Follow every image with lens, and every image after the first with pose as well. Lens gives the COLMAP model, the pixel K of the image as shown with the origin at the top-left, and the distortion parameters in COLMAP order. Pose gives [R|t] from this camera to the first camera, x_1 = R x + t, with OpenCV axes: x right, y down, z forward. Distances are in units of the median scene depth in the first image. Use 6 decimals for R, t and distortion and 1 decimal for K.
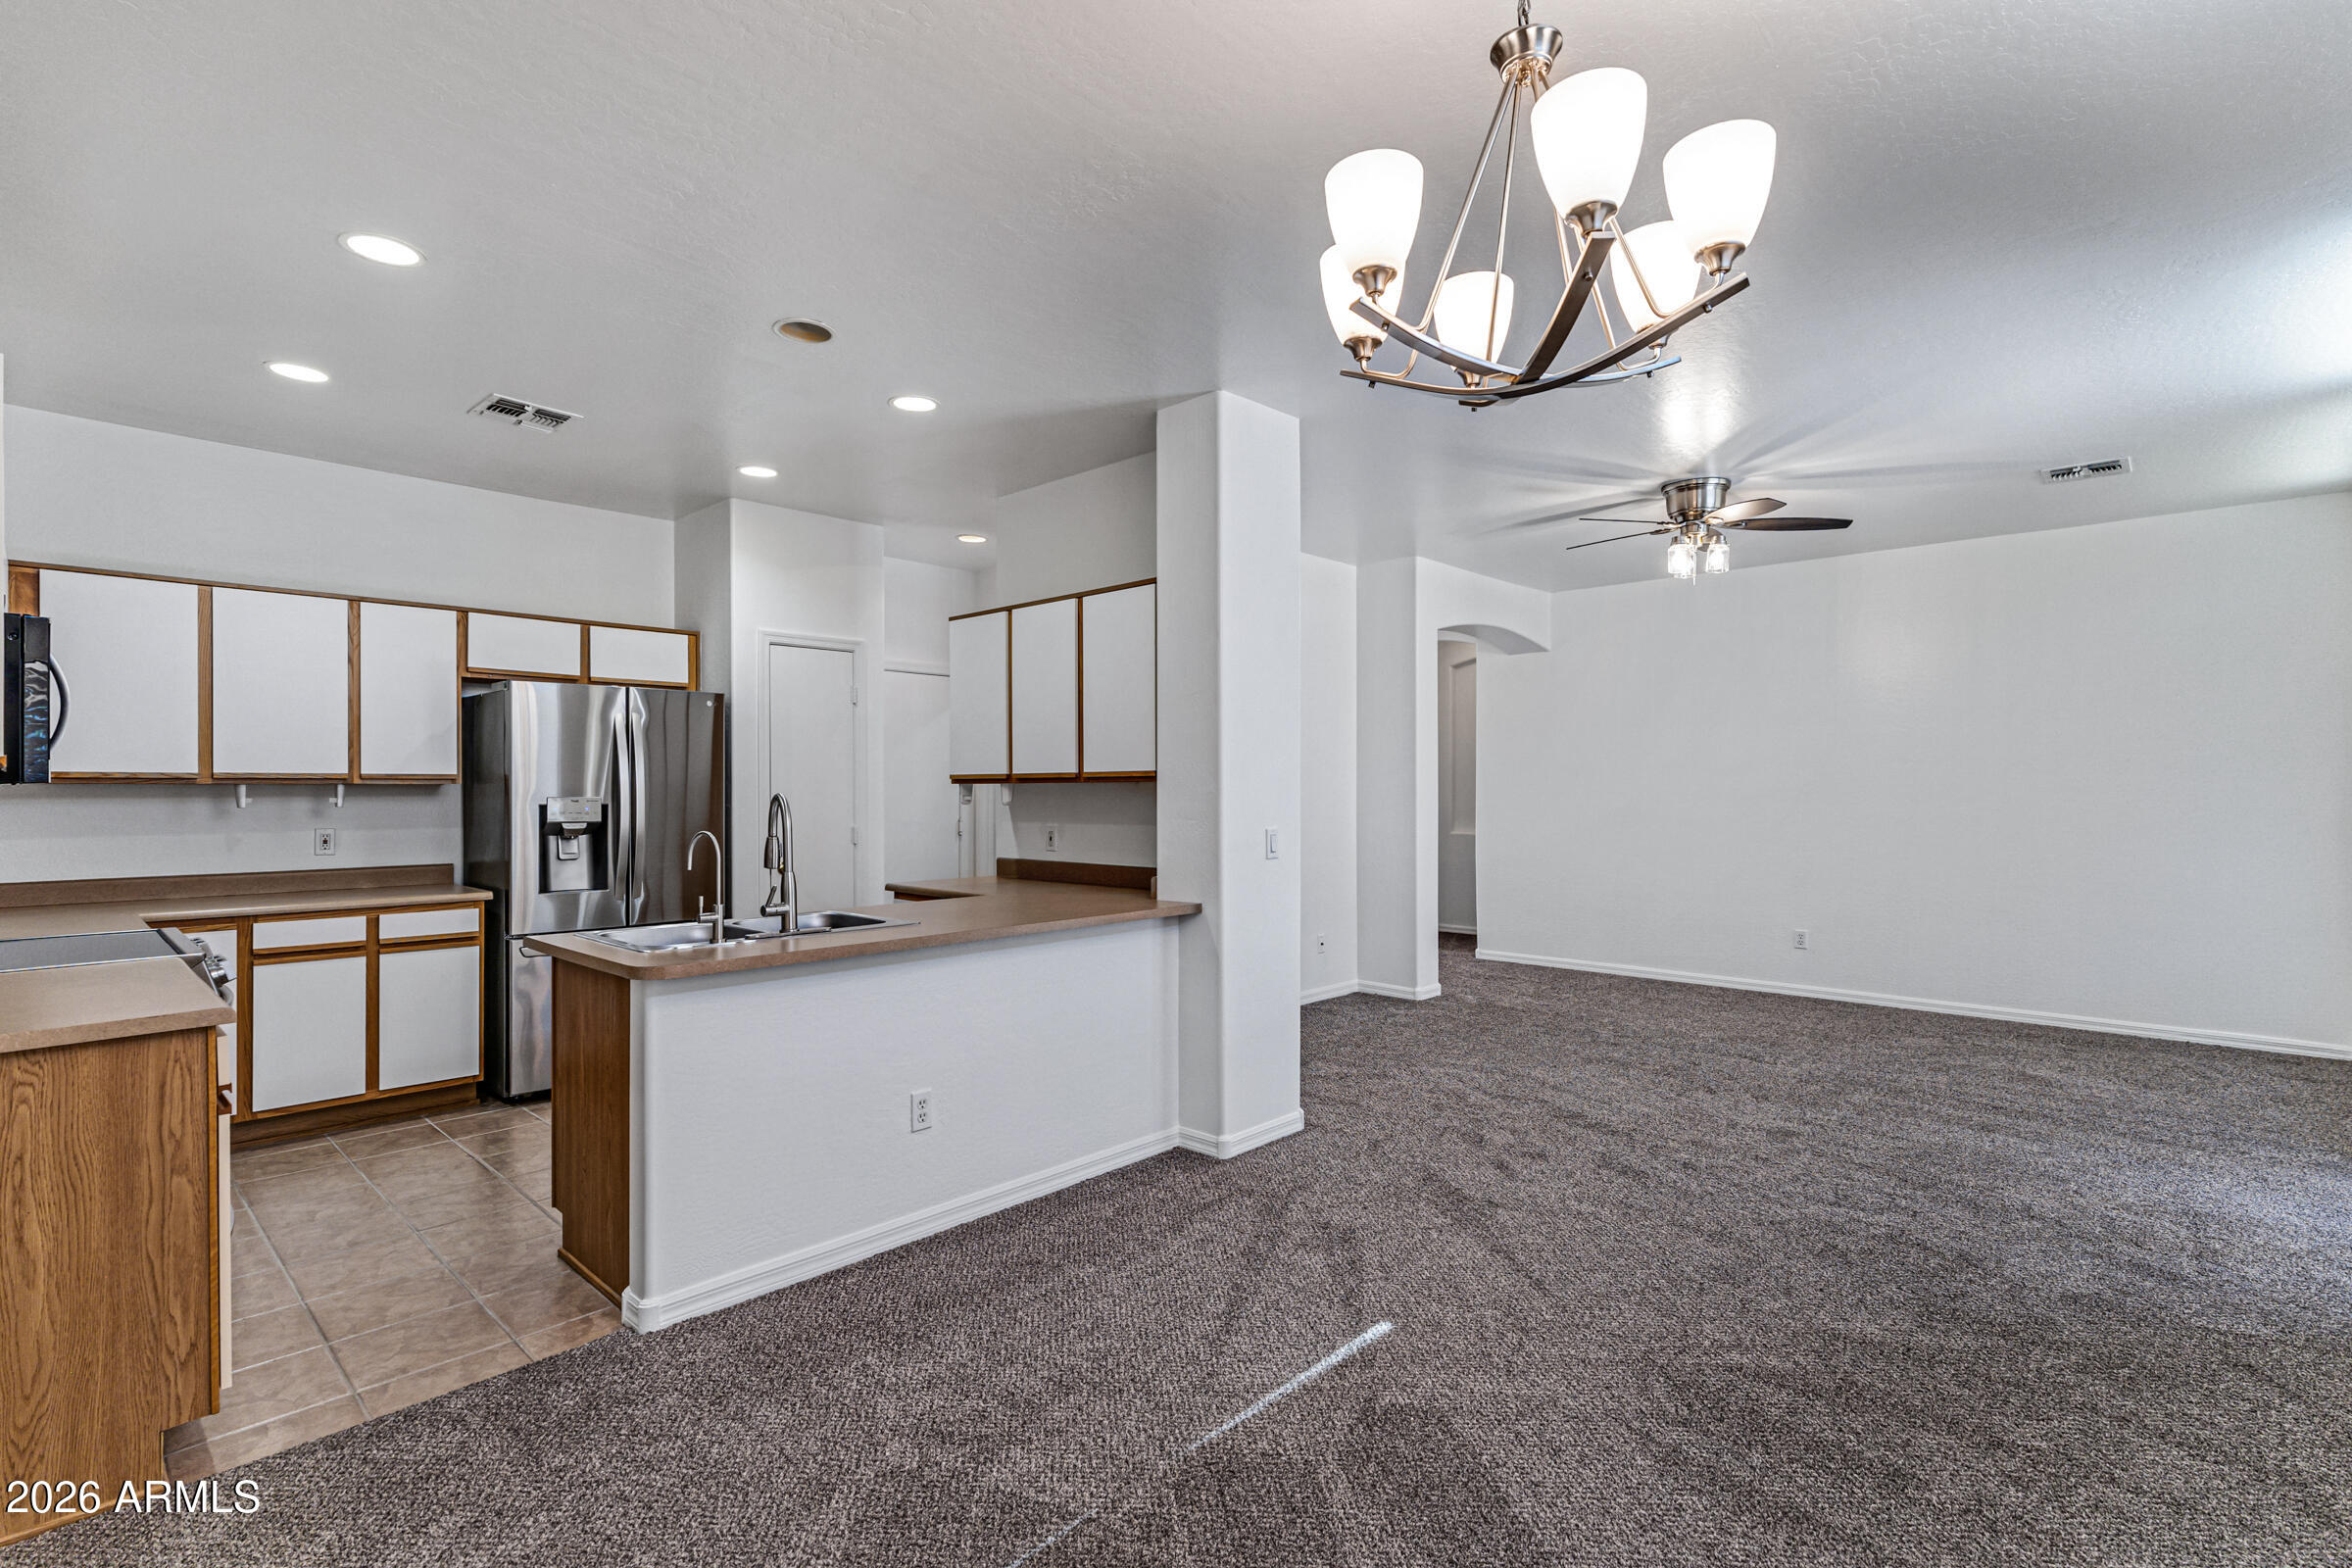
lens RADIAL K [[1086.8, 0, 1176.0], [0, 1086.8, 784.0], [0, 0, 1]] dist [-0.000467, -0.000428]
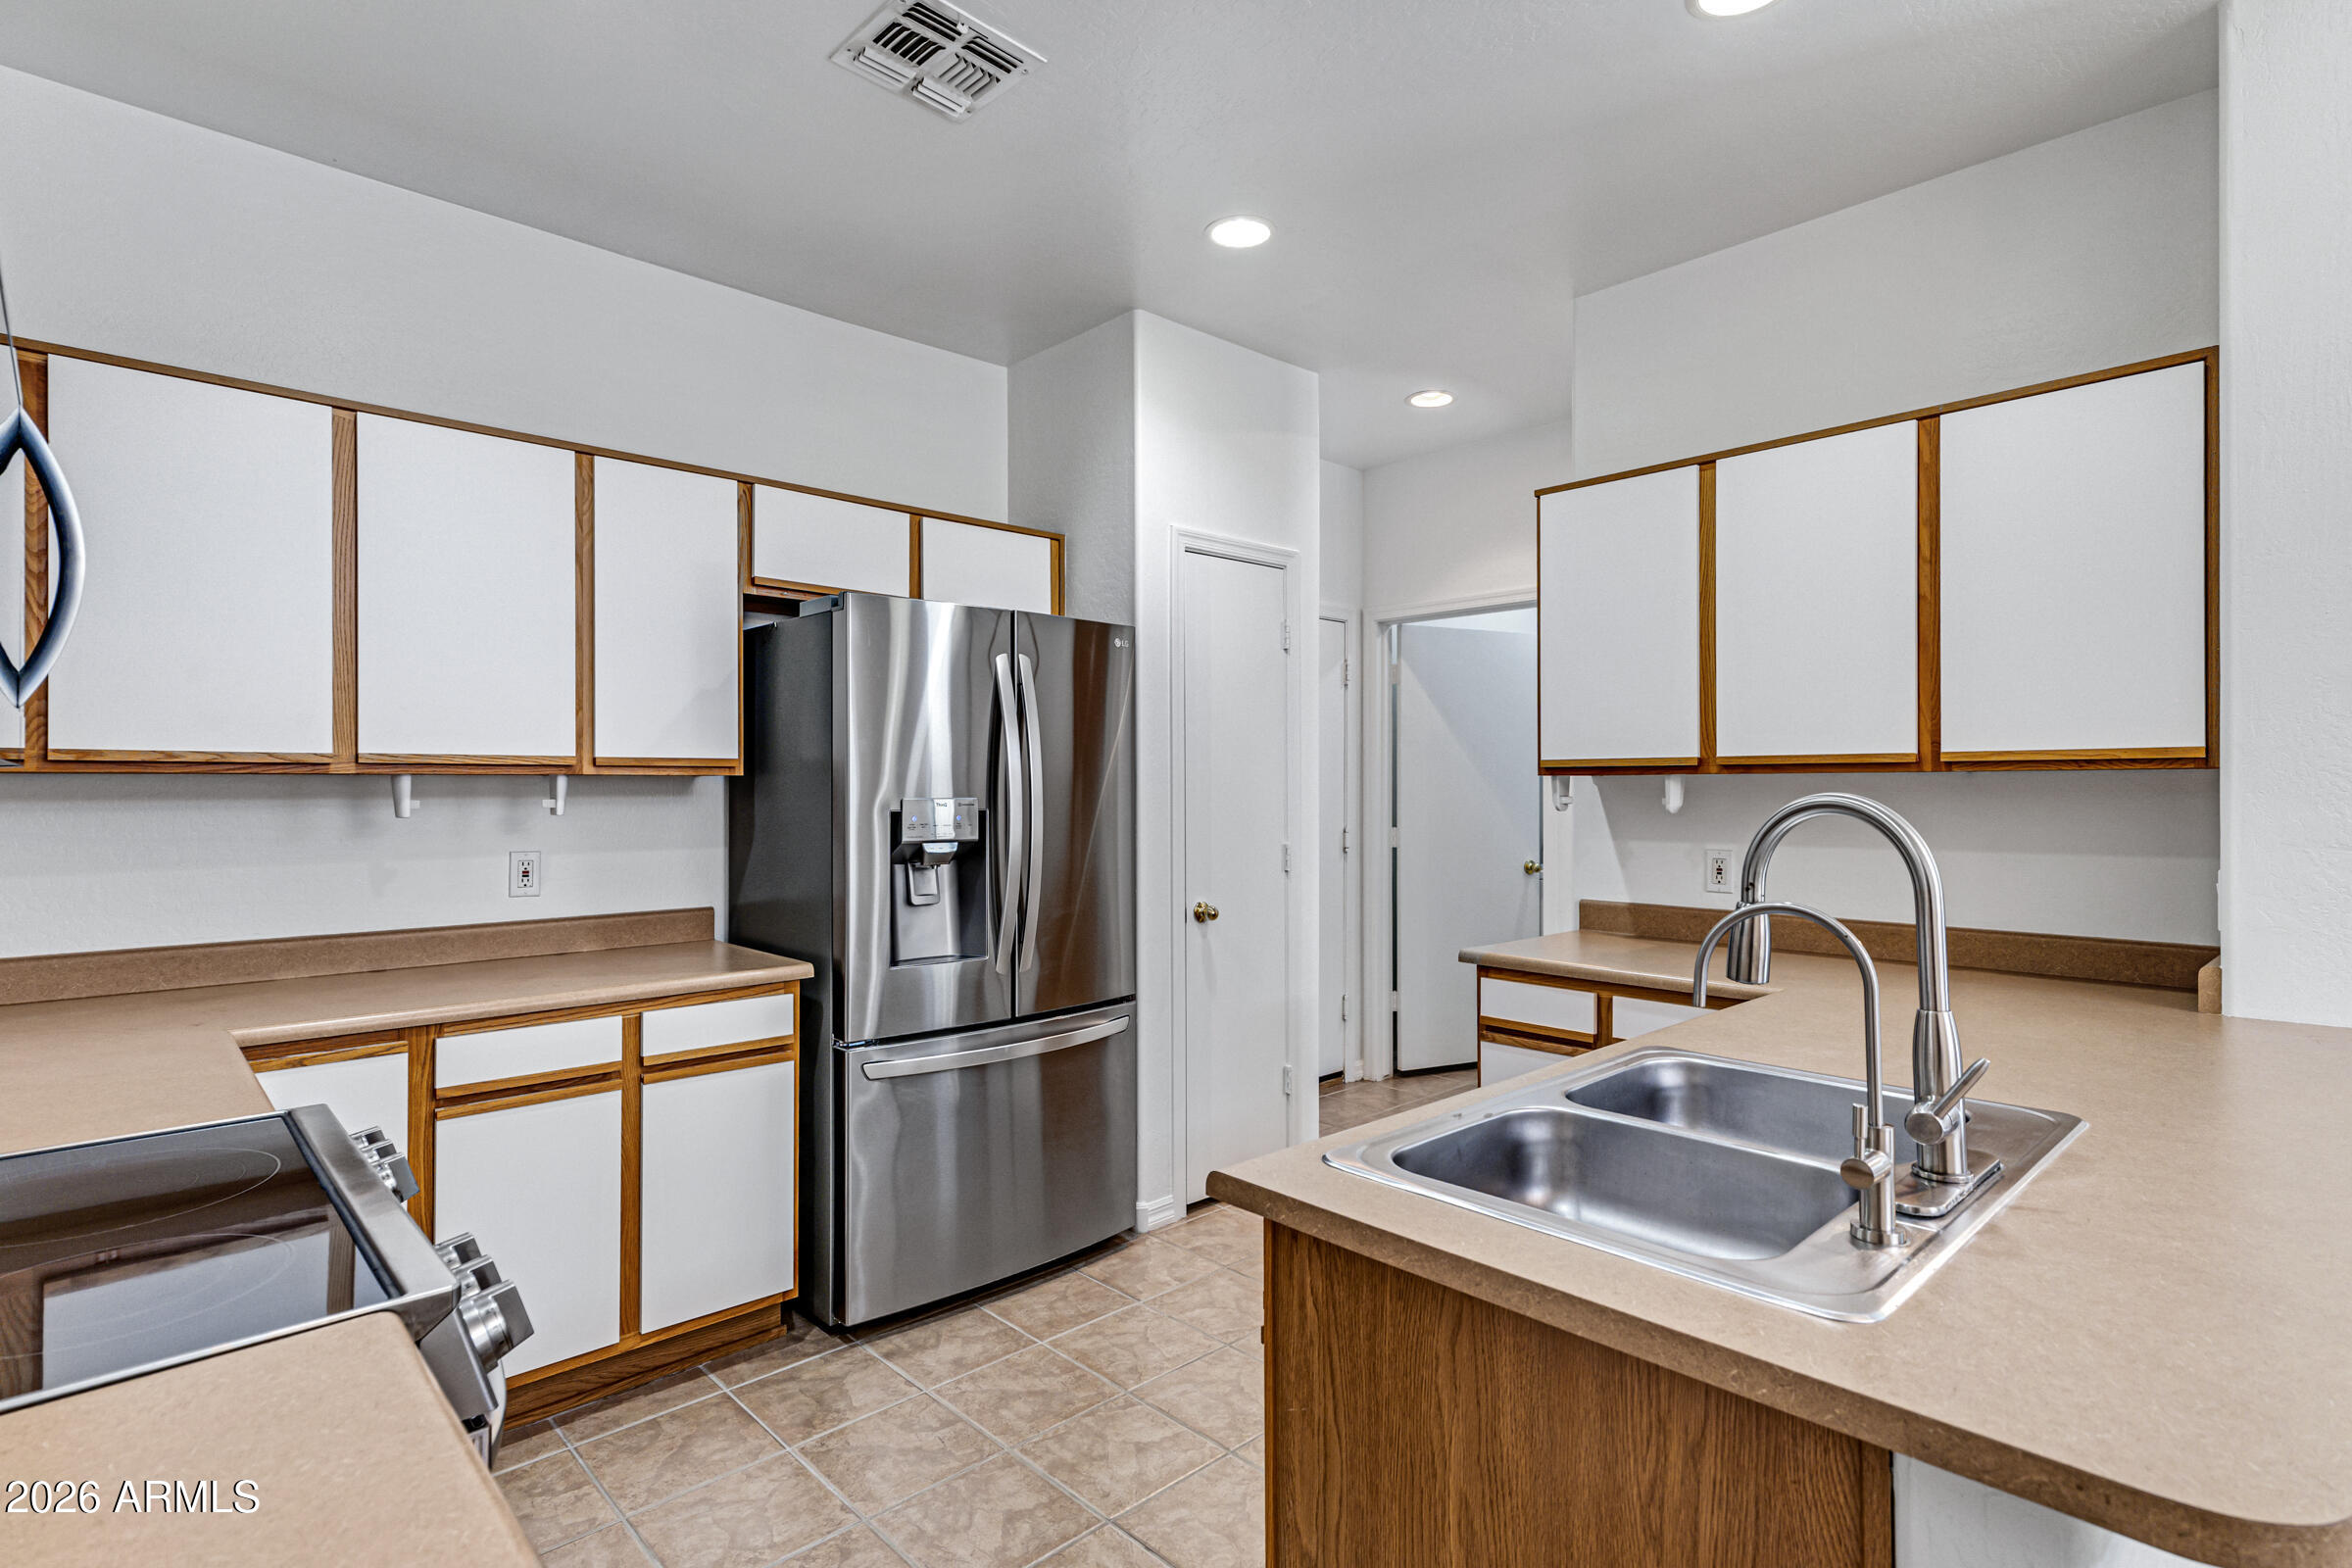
lens RADIAL K [[1167.4, 0, 1171.9], [0, 1167.4, 777.3], [0, 0, 1]] dist [0.012681, 0.000305]
pose [[0.997241, 0.000148, -0.074232, -0.400777], [-0.000396, 0.999994, -0.003337, 0.003339], [0.074231, 0.003357, 0.997235, 0.407037]]
